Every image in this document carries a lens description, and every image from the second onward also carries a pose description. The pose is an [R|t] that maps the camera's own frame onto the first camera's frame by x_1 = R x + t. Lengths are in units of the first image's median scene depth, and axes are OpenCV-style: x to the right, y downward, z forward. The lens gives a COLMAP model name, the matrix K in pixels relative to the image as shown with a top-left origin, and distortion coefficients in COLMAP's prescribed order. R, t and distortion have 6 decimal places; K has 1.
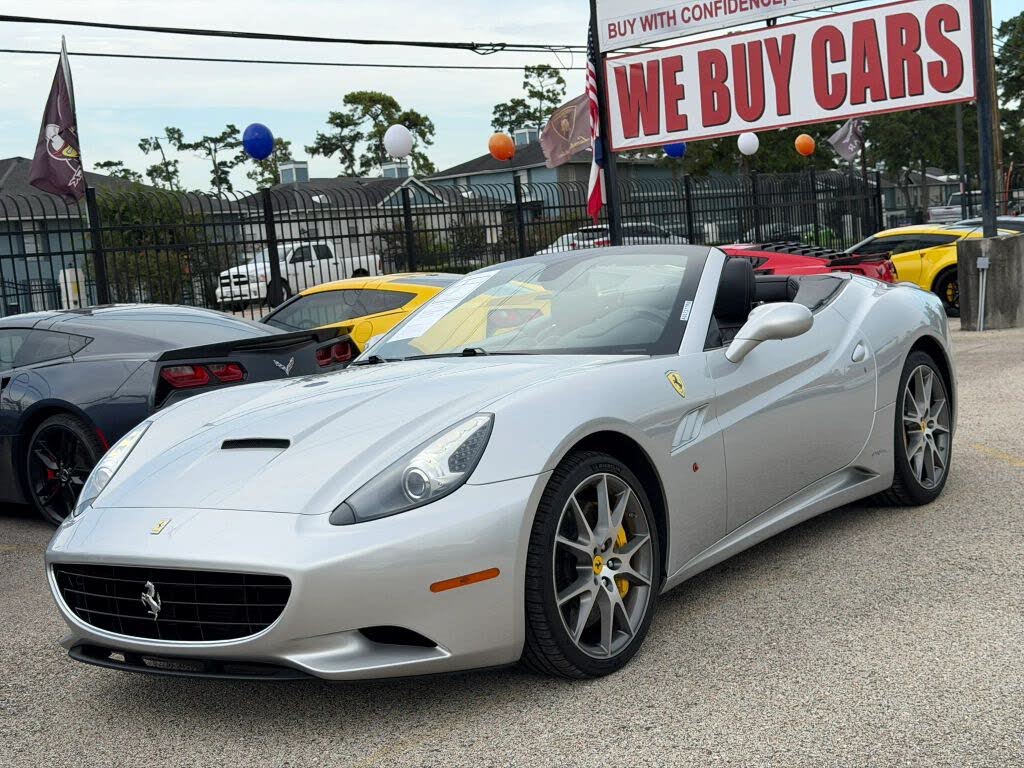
lens RADIAL K [[1431.2, 0, 506.2], [0, 1431.2, 386.5], [0, 0, 1]] dist [0.219587, -0.528742]
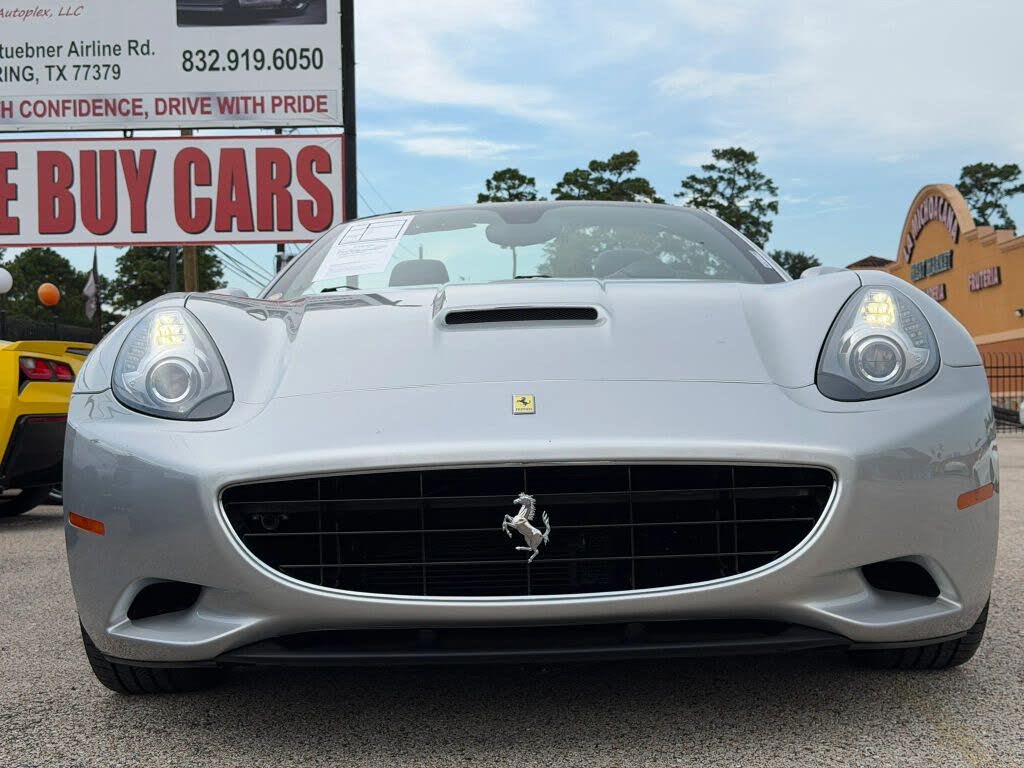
lens RADIAL K [[1431.2, 0, 506.2], [0, 1431.2, 386.5], [0, 0, 1]] dist [0.219587, -0.528742]
pose [[0.816967, 0.084546, 0.570454, -0.127970], [-0.003172, 0.989839, -0.142159, 0.038256], [-0.576676, 0.114330, 0.808933, 0.118582]]
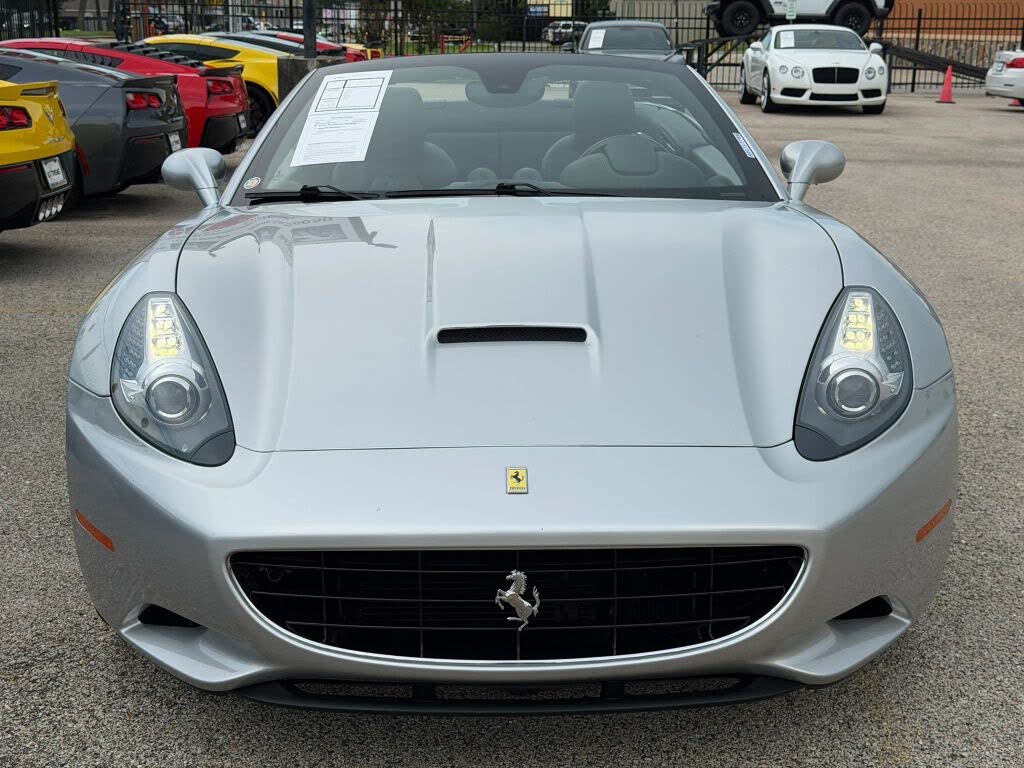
lens RADIAL K [[1431.2, 0, 506.2], [0, 1431.2, 386.5], [0, 0, 1]] dist [0.219587, -0.528742]
pose [[0.798224, -0.054962, 0.599848, -0.134489], [-0.022079, 0.992490, 0.120319, -0.003521], [-0.601956, -0.109286, 0.791016, 0.116703]]
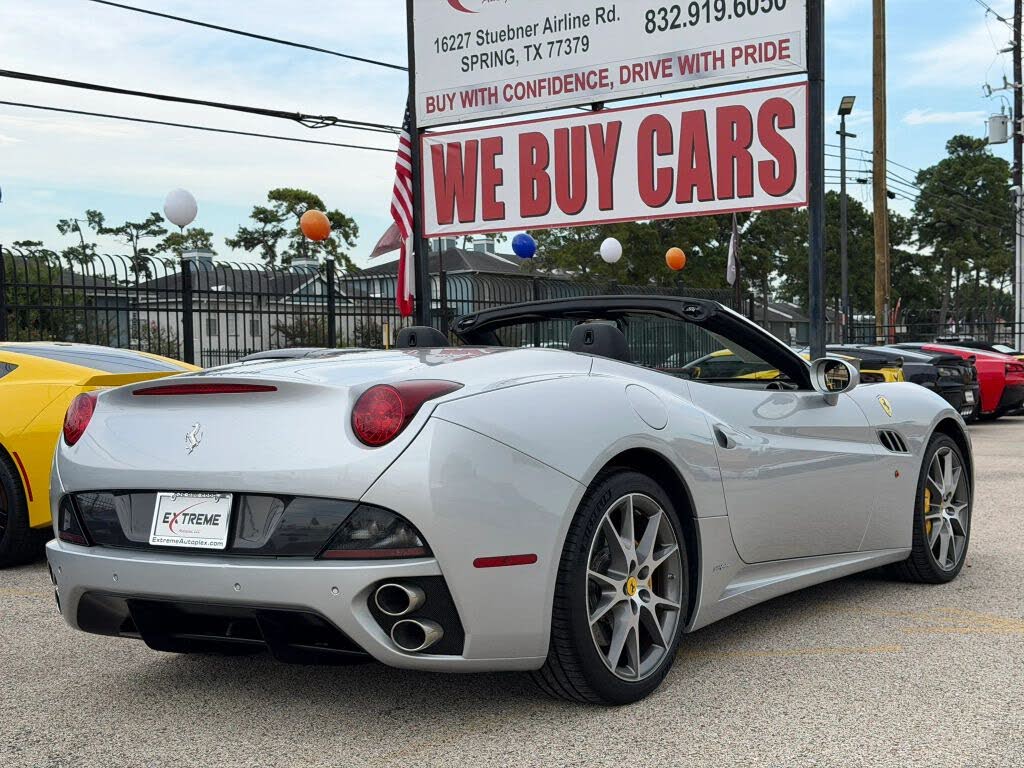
lens RADIAL K [[1431.2, 0, 506.2], [0, 1431.2, 386.5], [0, 0, 1]] dist [0.219587, -0.528742]
pose [[0.996445, 0.068845, 0.048553, 0.088684], [-0.064901, 0.994791, -0.078601, -0.004940], [-0.053711, 0.075171, 0.995723, 0.121214]]
